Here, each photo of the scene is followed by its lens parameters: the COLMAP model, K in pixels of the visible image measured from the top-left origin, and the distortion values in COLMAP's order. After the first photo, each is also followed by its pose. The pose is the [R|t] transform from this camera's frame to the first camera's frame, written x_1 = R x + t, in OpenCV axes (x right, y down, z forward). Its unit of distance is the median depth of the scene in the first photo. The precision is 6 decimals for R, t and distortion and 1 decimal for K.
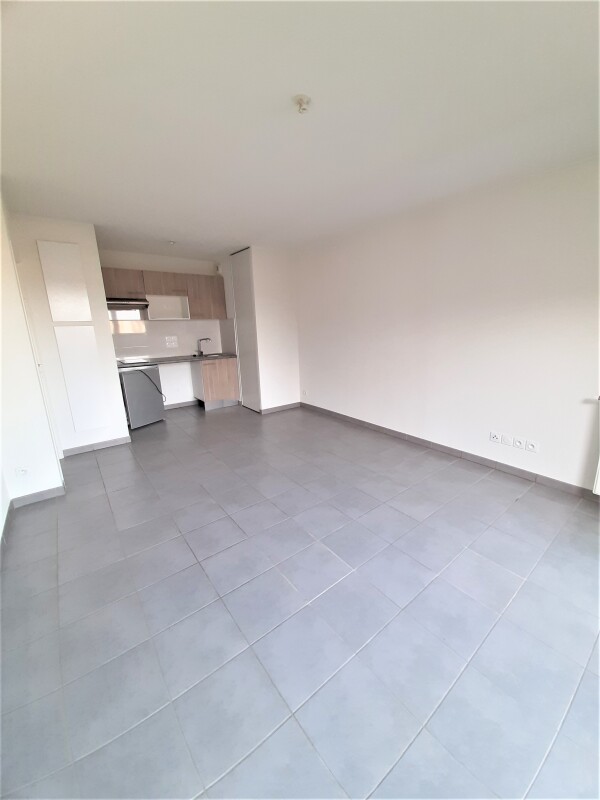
lens RADIAL K [[321.7, 0, 329.8], [0, 321.7, 397.8], [0, 0, 1]] dist [0.000140, -0.000297]
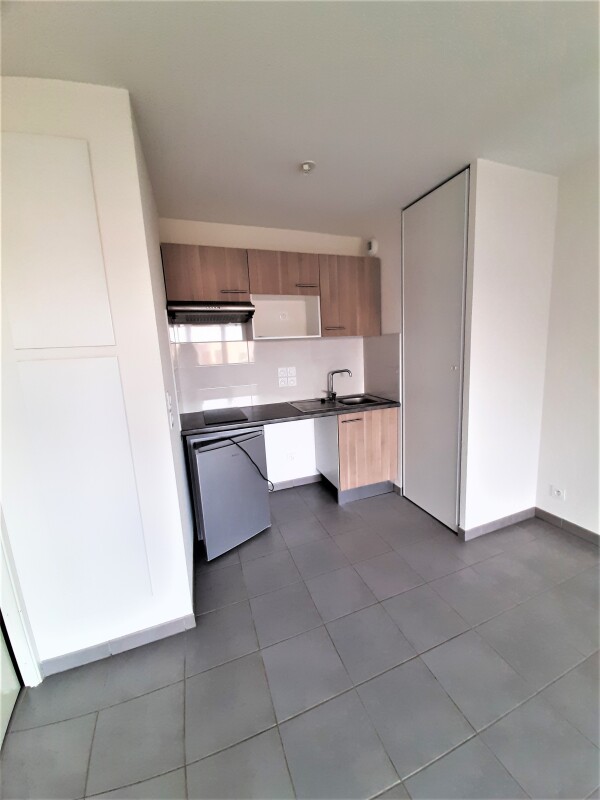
lens RADIAL K [[321.7, 0, 329.8], [0, 321.7, 397.8], [0, 0, 1]] dist [0.000140, -0.000297]
pose [[0.958348, 0.027723, -0.284256, -0.257501], [-0.043943, 0.997740, -0.050842, -0.111832], [0.282204, 0.061215, 0.957400, 0.479446]]
